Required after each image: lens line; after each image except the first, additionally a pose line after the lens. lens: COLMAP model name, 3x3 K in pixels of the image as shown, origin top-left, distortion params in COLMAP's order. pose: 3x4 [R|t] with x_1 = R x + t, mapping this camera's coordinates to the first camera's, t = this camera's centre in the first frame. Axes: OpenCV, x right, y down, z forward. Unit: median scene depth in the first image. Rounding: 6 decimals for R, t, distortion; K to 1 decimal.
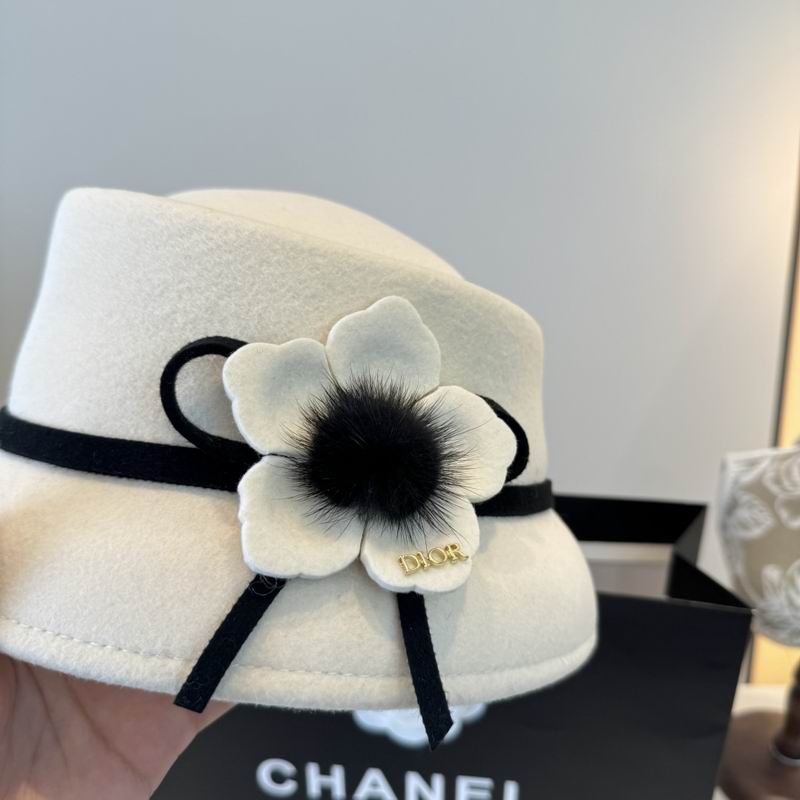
lens RADIAL K [[780.0, 0, 421.9], [0, 780.0, 398.3], [0, 0, 1]] dist [-0.000006, -0.002126]
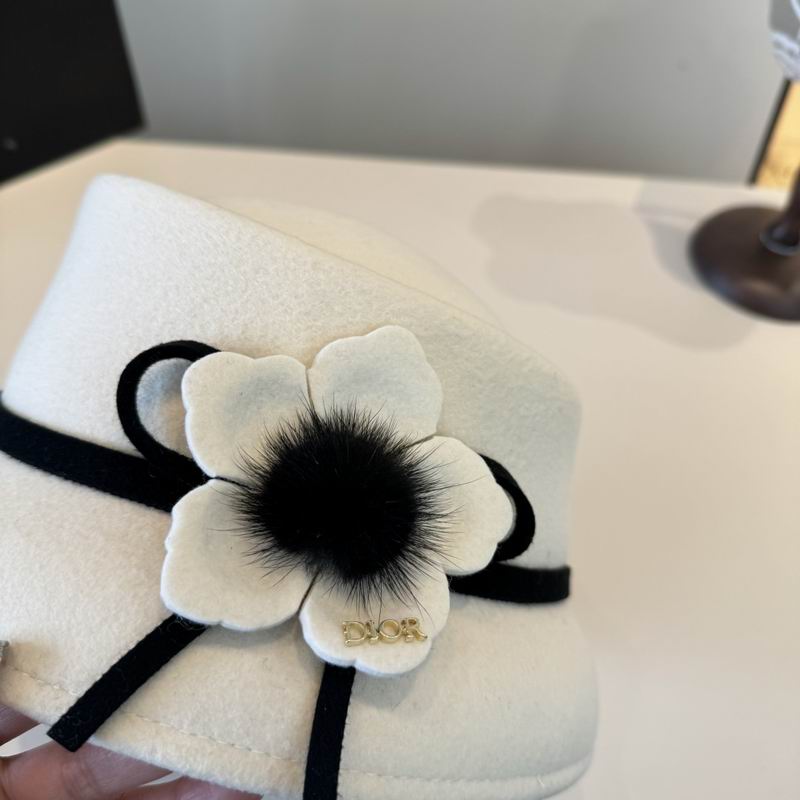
lens RADIAL K [[771.3, 0, 413.7], [0, 771.3, 408.6], [0, 0, 1]] dist [0.003394, -0.007487]
pose [[0.981126, 0.144214, -0.128816, 0.111757], [-0.153592, 0.985924, -0.066051, 0.017215], [0.117478, 0.084589, 0.989466, 0.151145]]
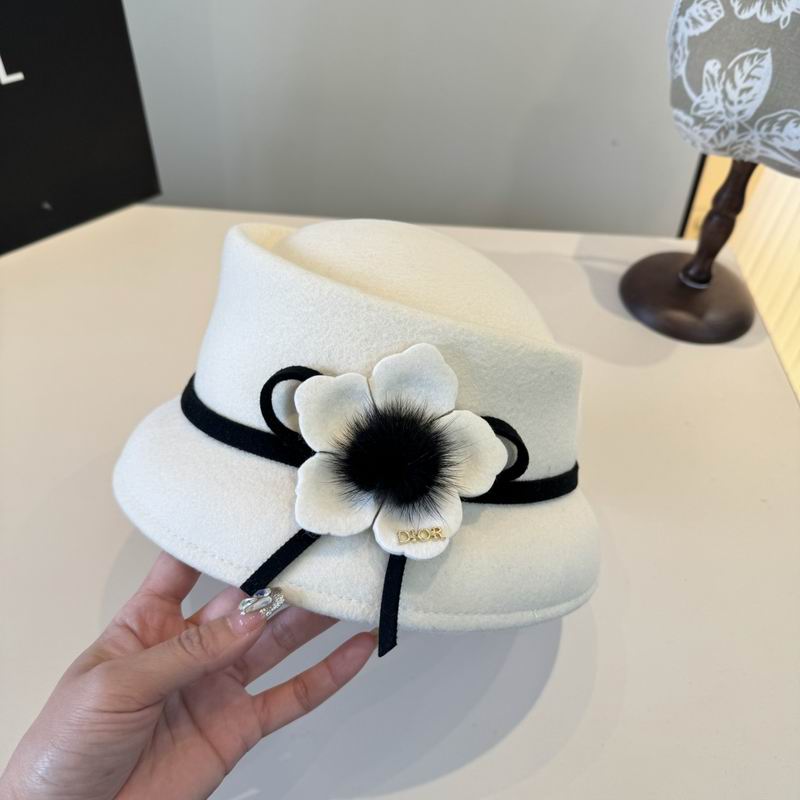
lens RADIAL K [[766.0, 0, 414.5], [0, 766.0, 398.4], [0, 0, 1]] dist [-0.014204, -0.003641]
pose [[0.944088, 0.117507, -0.308044, 0.392227], [-0.069683, 0.984340, 0.161925, -0.263455], [0.322247, -0.131406, 0.937491, -0.298464]]
